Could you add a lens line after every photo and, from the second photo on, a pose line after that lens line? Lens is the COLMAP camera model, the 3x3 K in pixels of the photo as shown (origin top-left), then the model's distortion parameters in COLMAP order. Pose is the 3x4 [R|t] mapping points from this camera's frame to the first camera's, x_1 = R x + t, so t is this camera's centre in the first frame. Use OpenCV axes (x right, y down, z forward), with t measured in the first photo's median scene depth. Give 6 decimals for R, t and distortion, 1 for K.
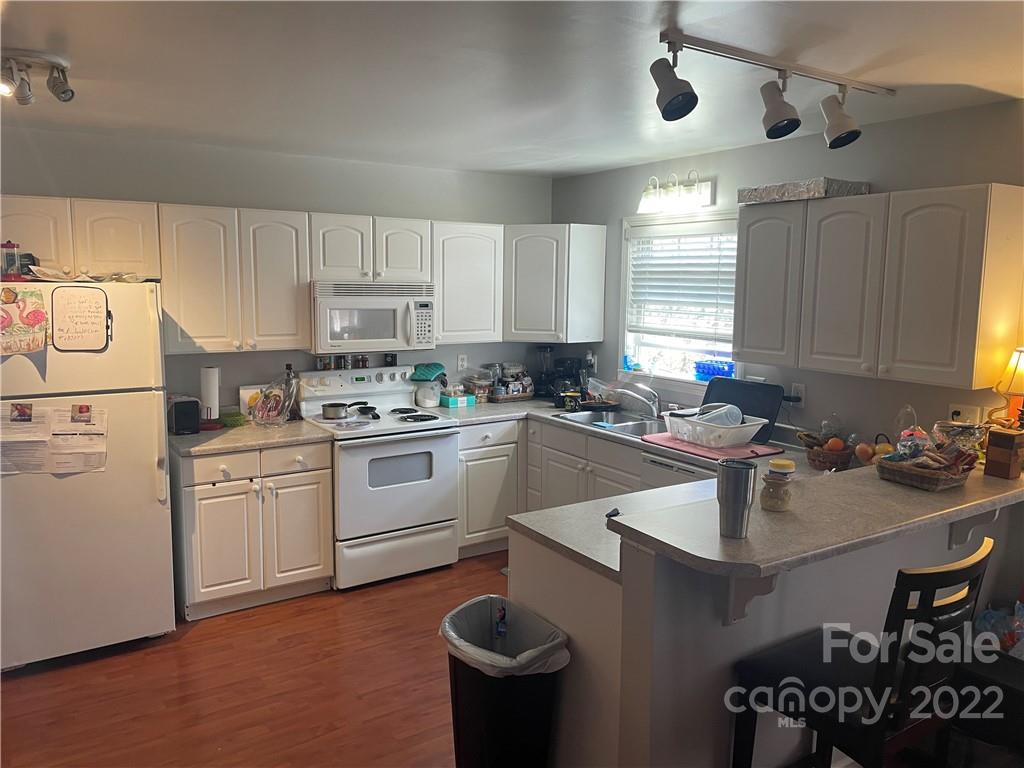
lens RADIAL K [[769.0, 0, 509.1], [0, 769.0, 380.4], [0, 0, 1]] dist [0.115101, -0.185326]
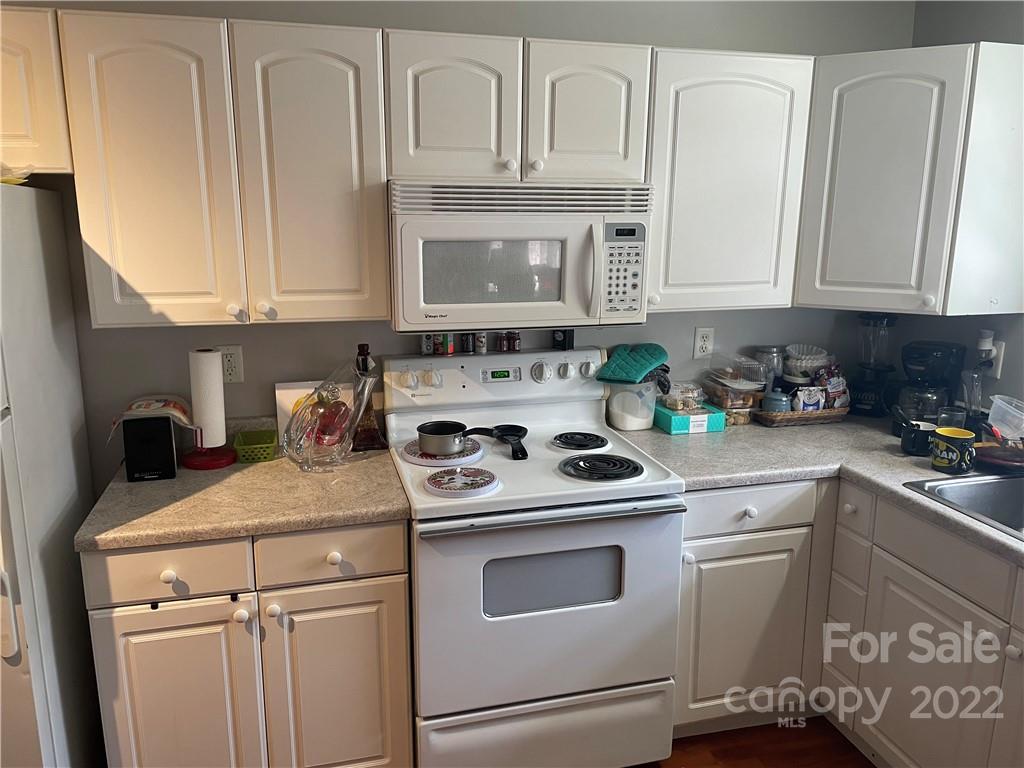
lens RADIAL K [[769.0, 0, 509.1], [0, 769.0, 380.4], [0, 0, 1]] dist [0.115101, -0.185326]
pose [[0.949052, 0.062805, -0.308799, -0.024790], [-0.035365, 0.994975, 0.093675, -0.047397], [0.313130, -0.077982, 0.946503, 0.508927]]
